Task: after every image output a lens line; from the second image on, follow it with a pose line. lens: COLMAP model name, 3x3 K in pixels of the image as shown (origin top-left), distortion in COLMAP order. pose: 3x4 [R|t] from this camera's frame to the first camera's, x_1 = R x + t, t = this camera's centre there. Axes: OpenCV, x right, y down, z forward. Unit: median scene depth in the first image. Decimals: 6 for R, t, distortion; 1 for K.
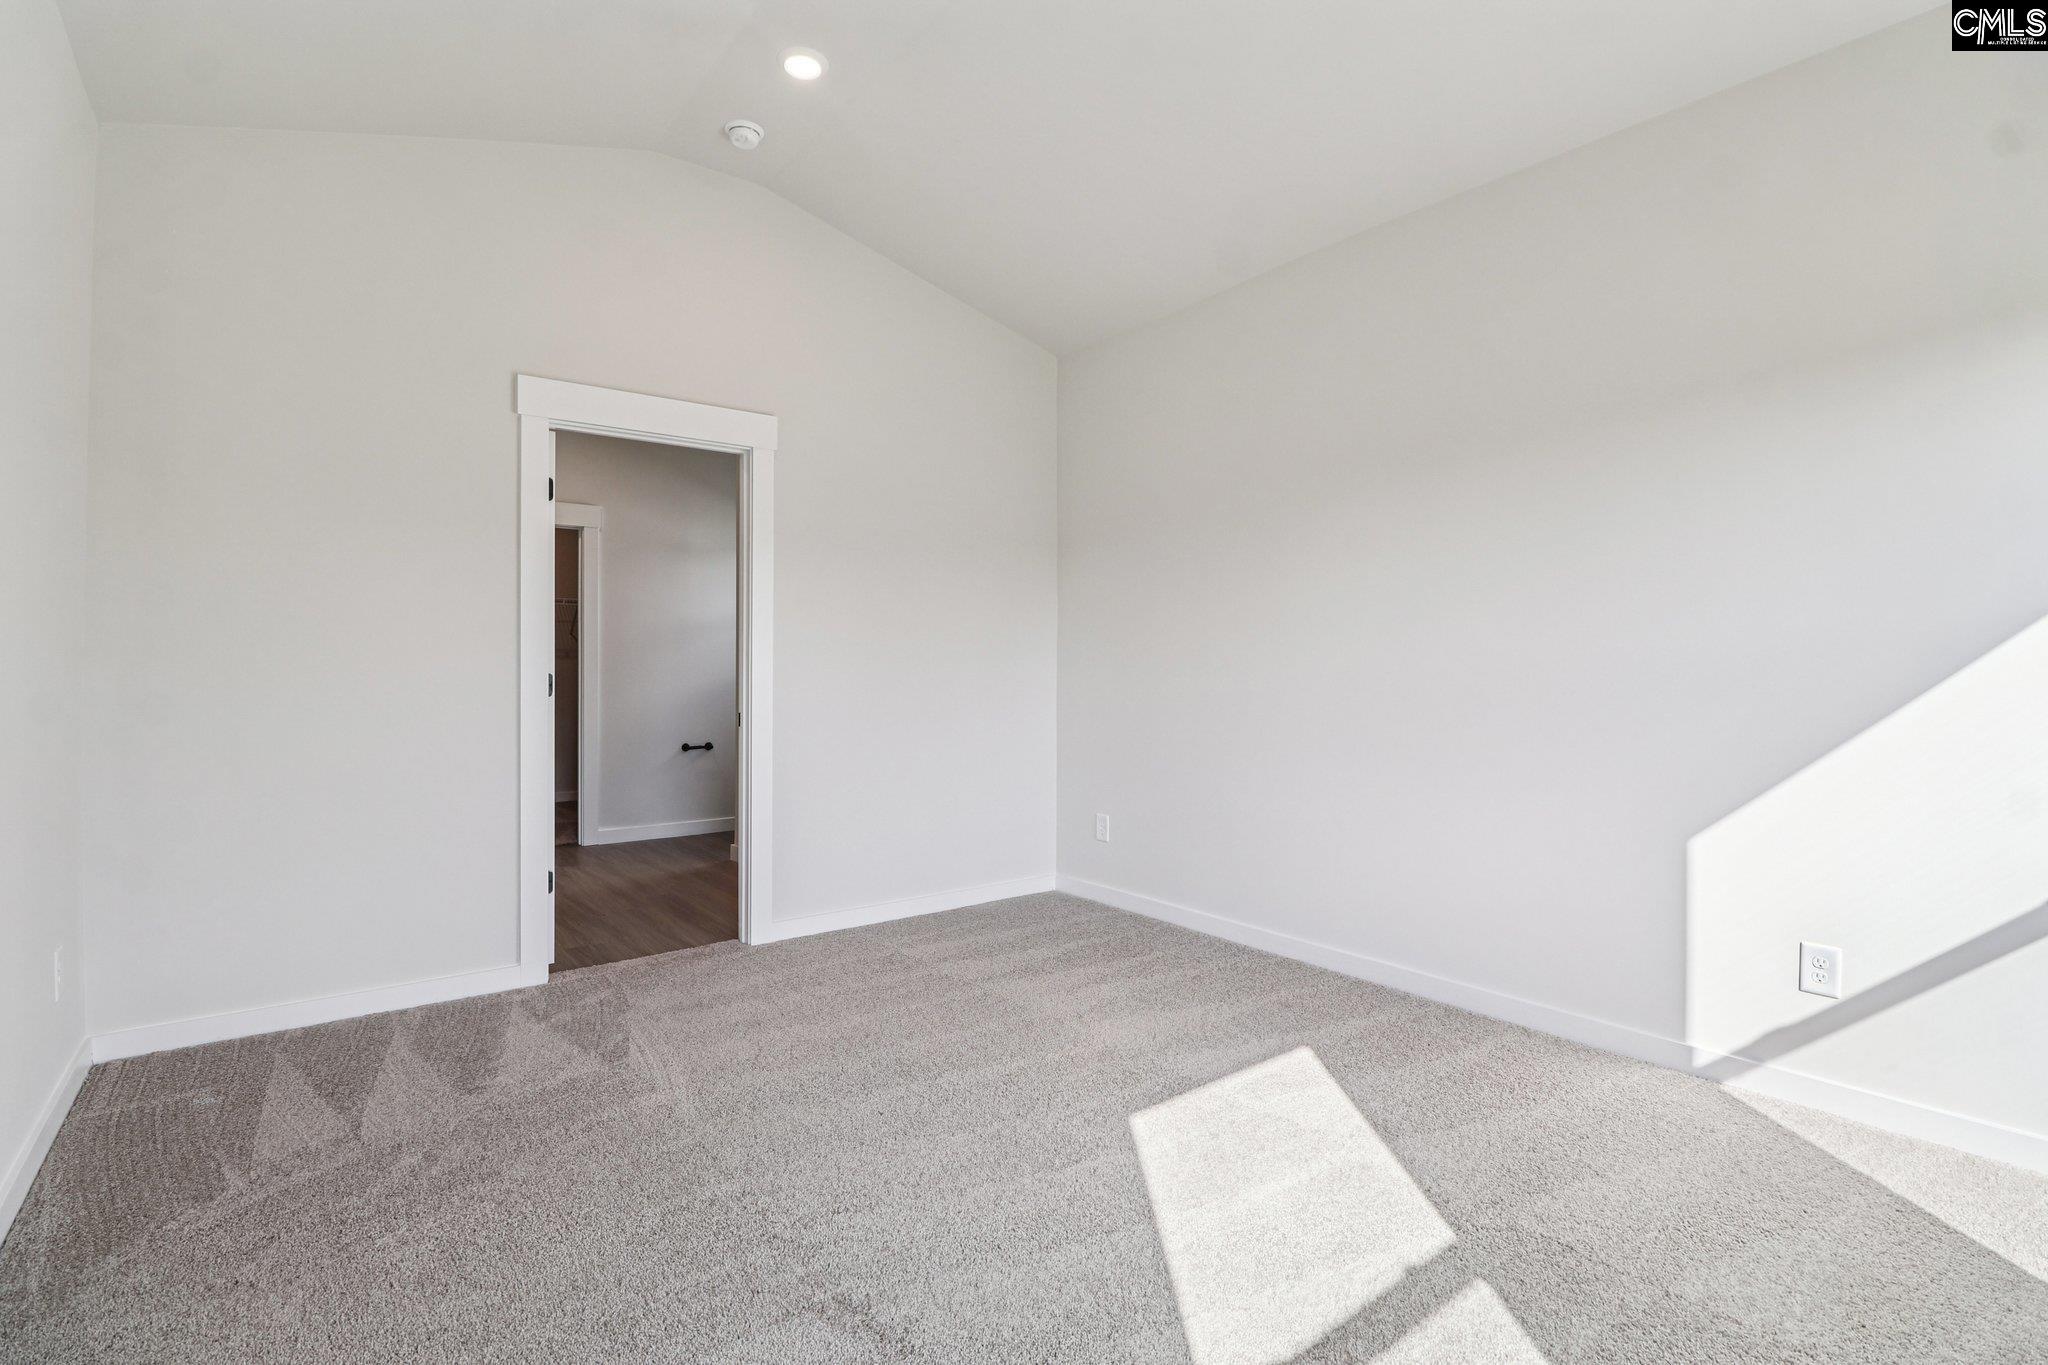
lens RADIAL K [[965.8, 0, 1027.4], [0, 965.8, 669.1], [0, 0, 1]] dist [0.000844, -0.002170]
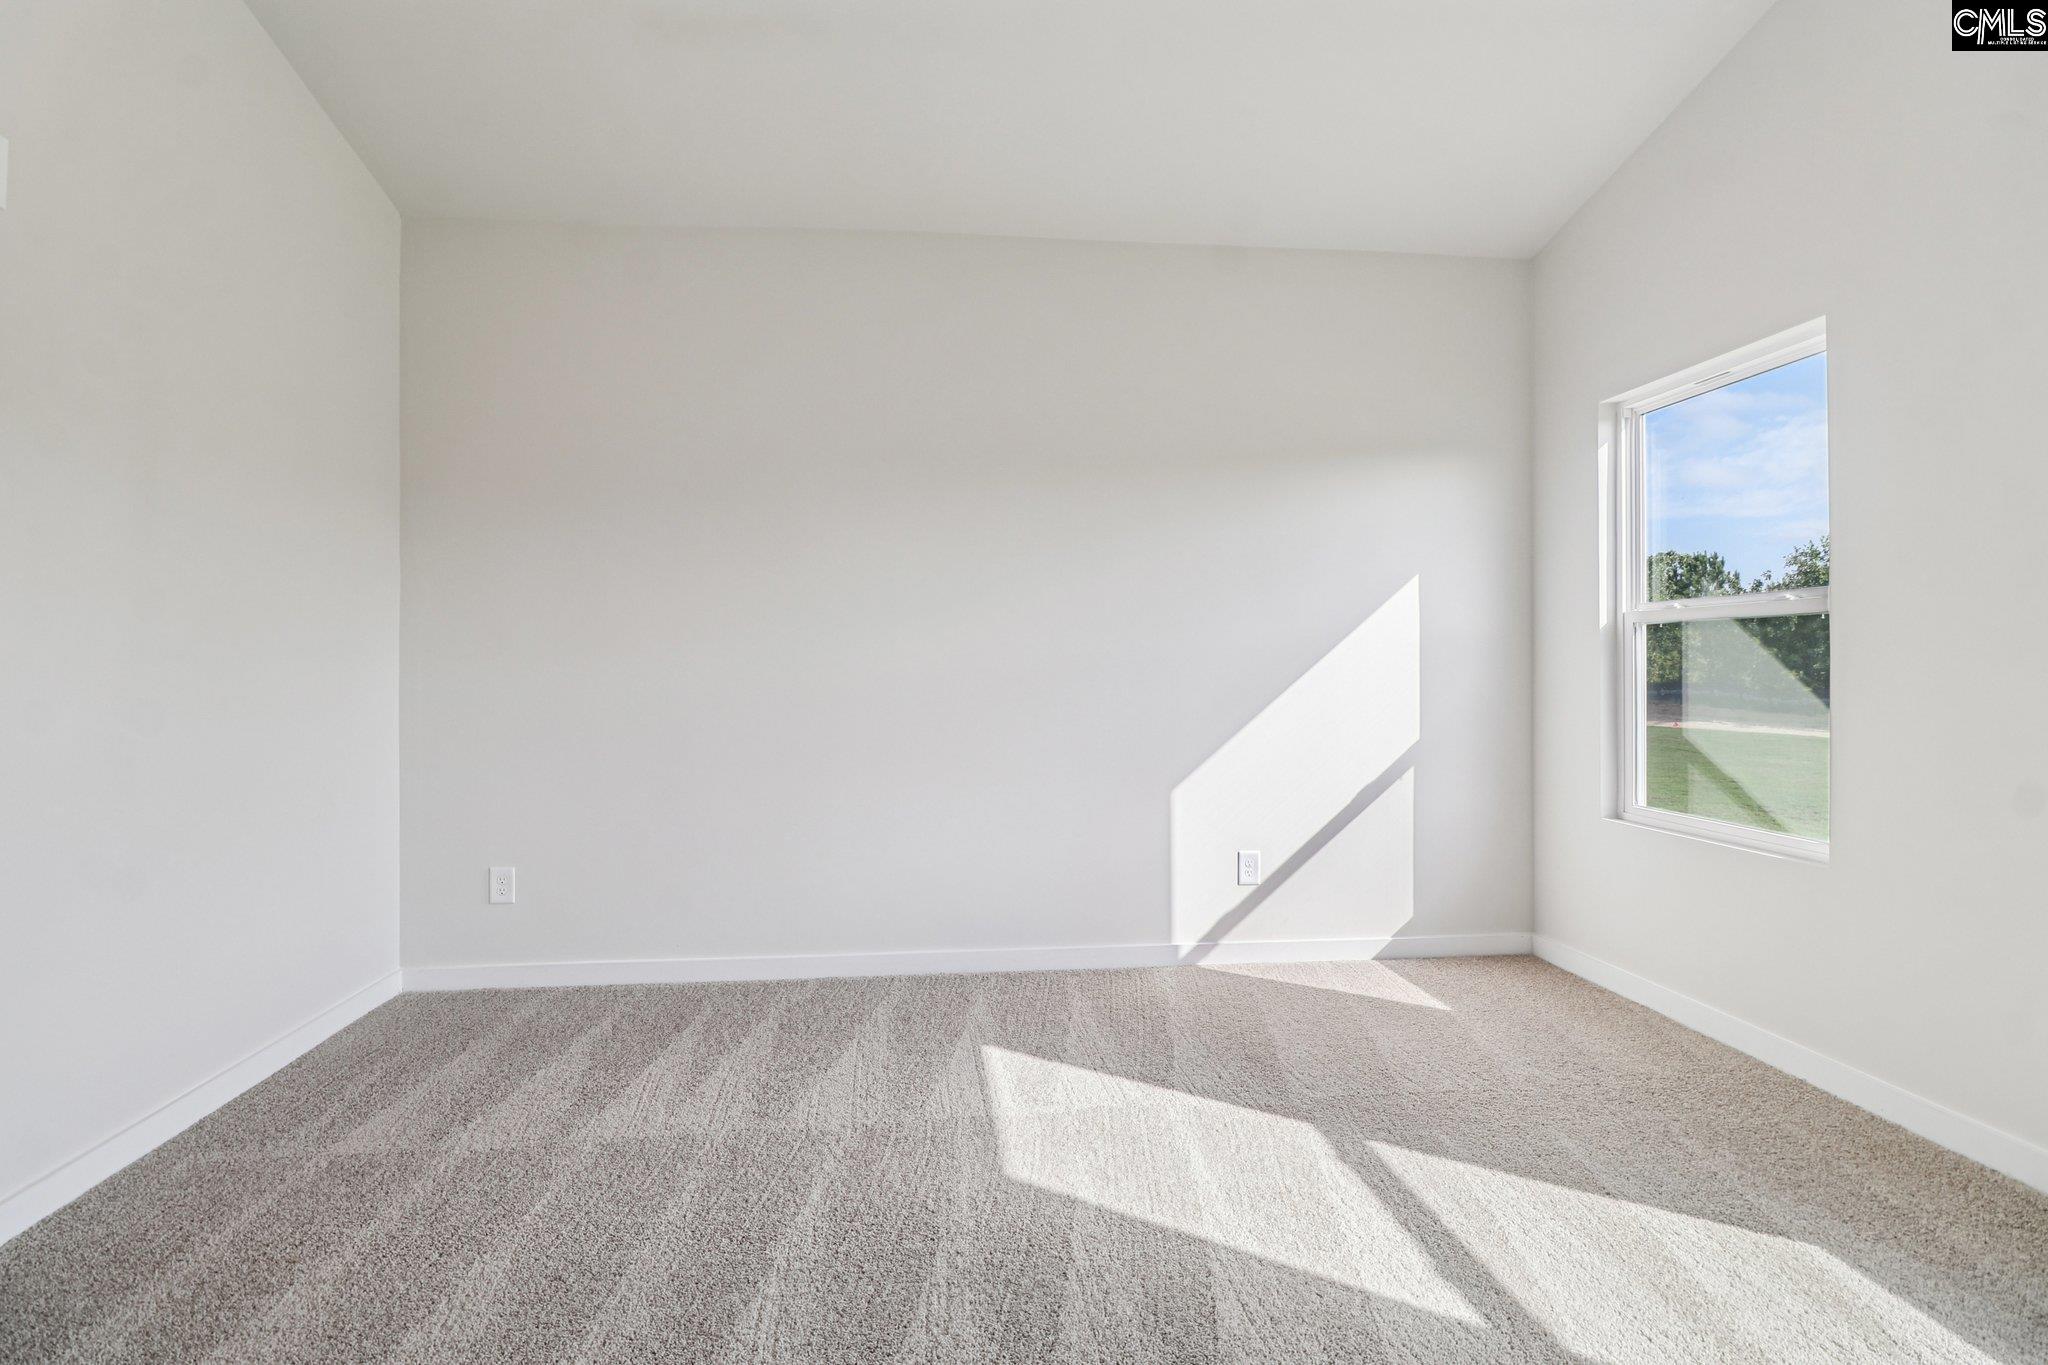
lens RADIAL K [[965.8, 0, 1026.3], [0, 965.8, 675.5], [0, 0, 1]] dist [0.000844, -0.002170]
pose [[0.526302, -0.012790, 0.850202, -0.493503], [0.005331, 0.999917, 0.011743, -0.000891], [-0.850281, -0.001647, 0.526326, 0.416160]]
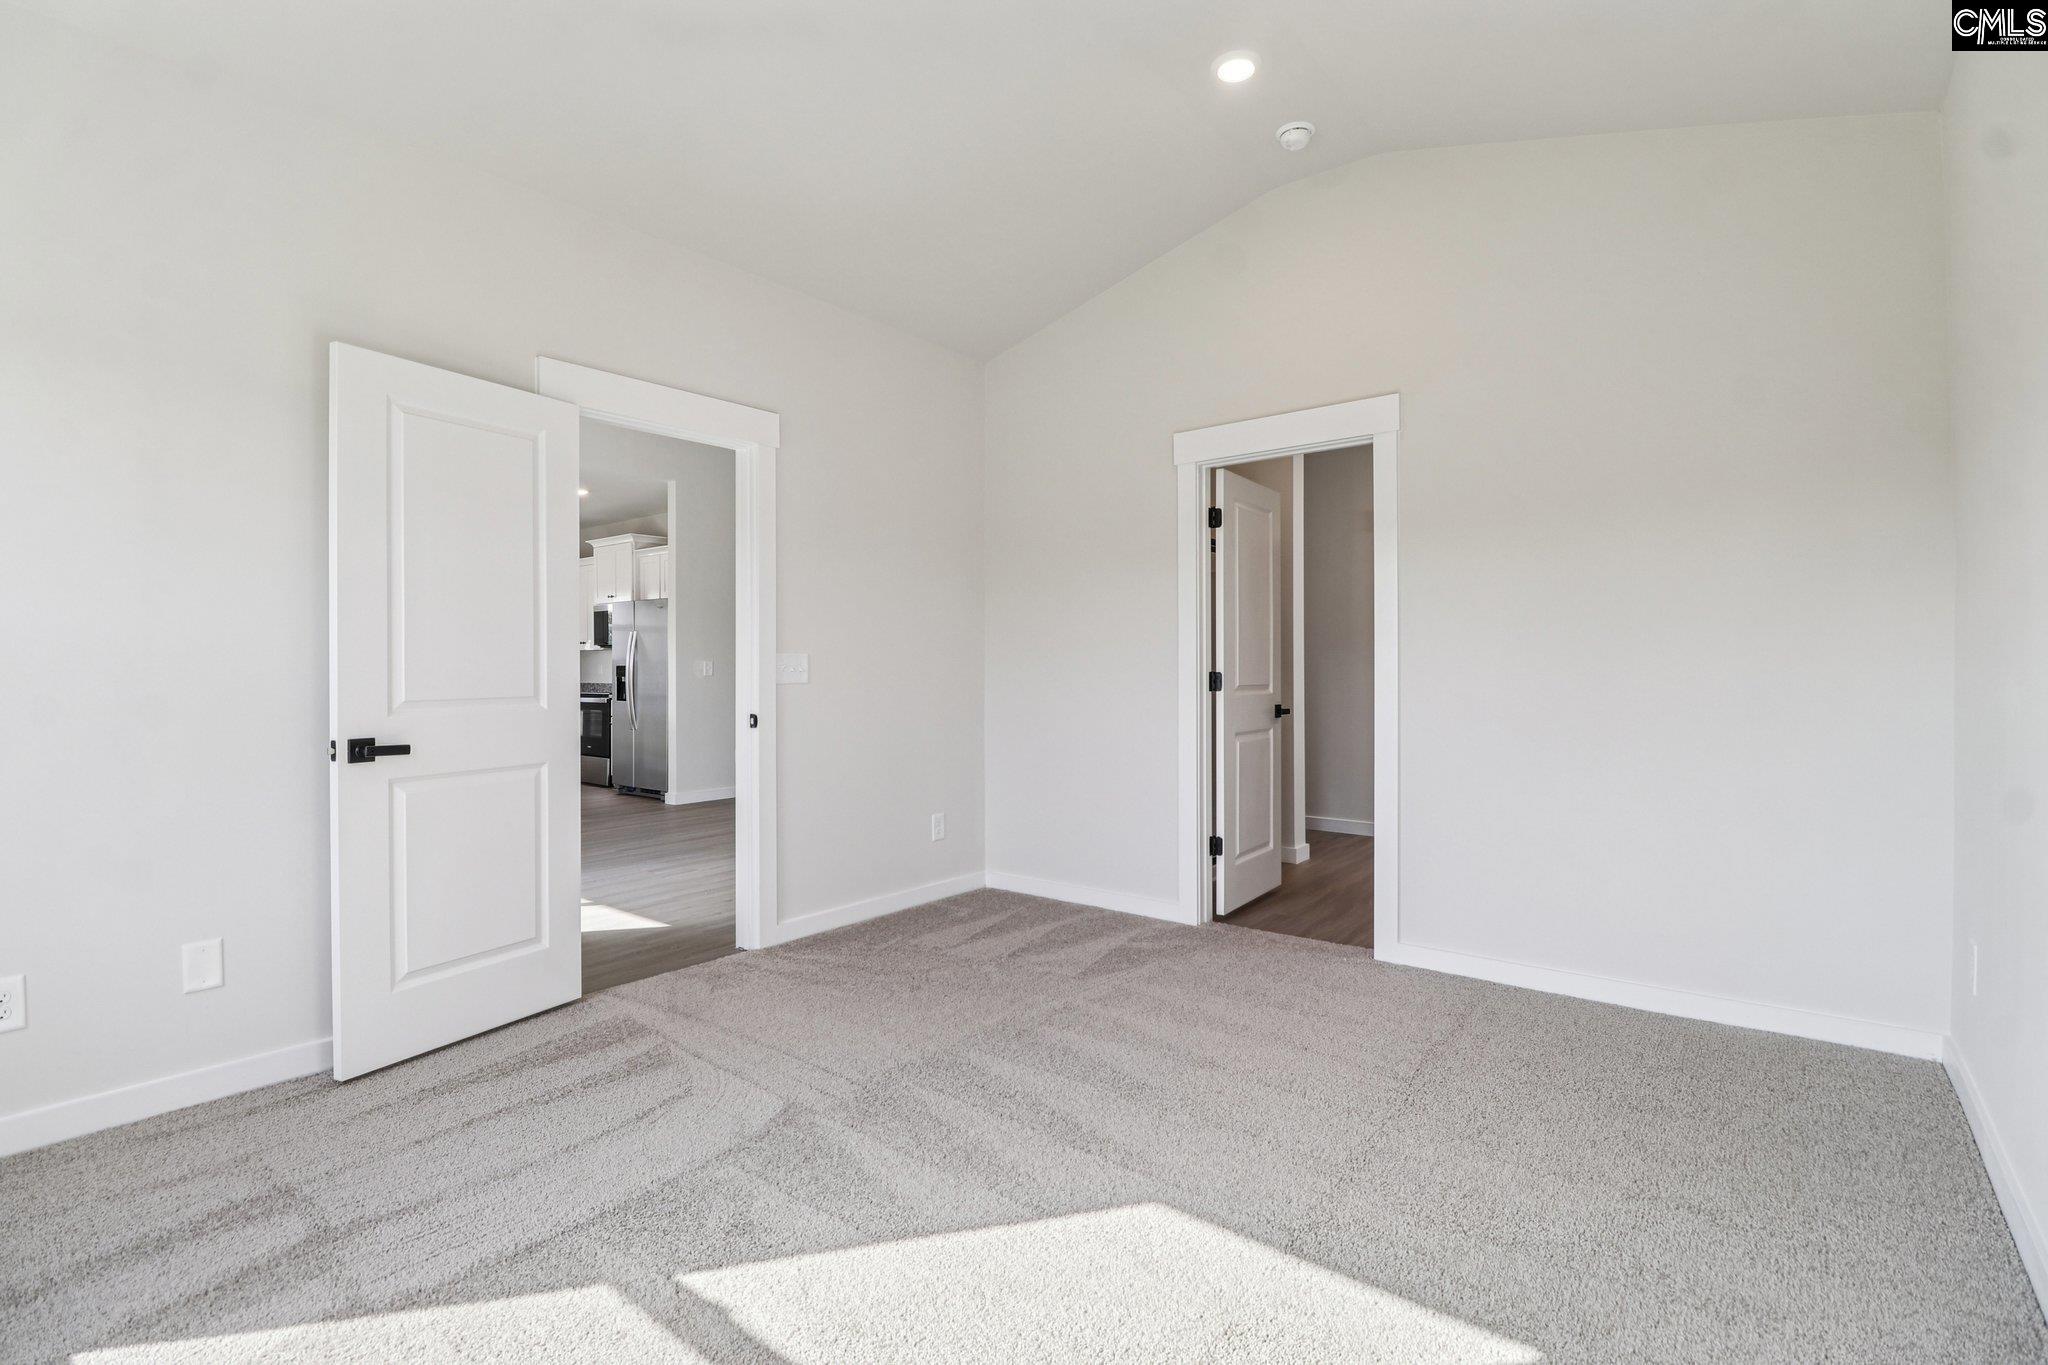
lens RADIAL K [[965.8, 0, 980.5], [0, 965.8, 669.6], [0, 0, 1]] dist [0.000844, -0.002170]
pose [[0.210665, 0.004791, -0.977547, 0.717346], [0.004849, 0.999971, 0.005946, -0.008139], [0.977546, -0.005993, 0.210635, 0.541600]]
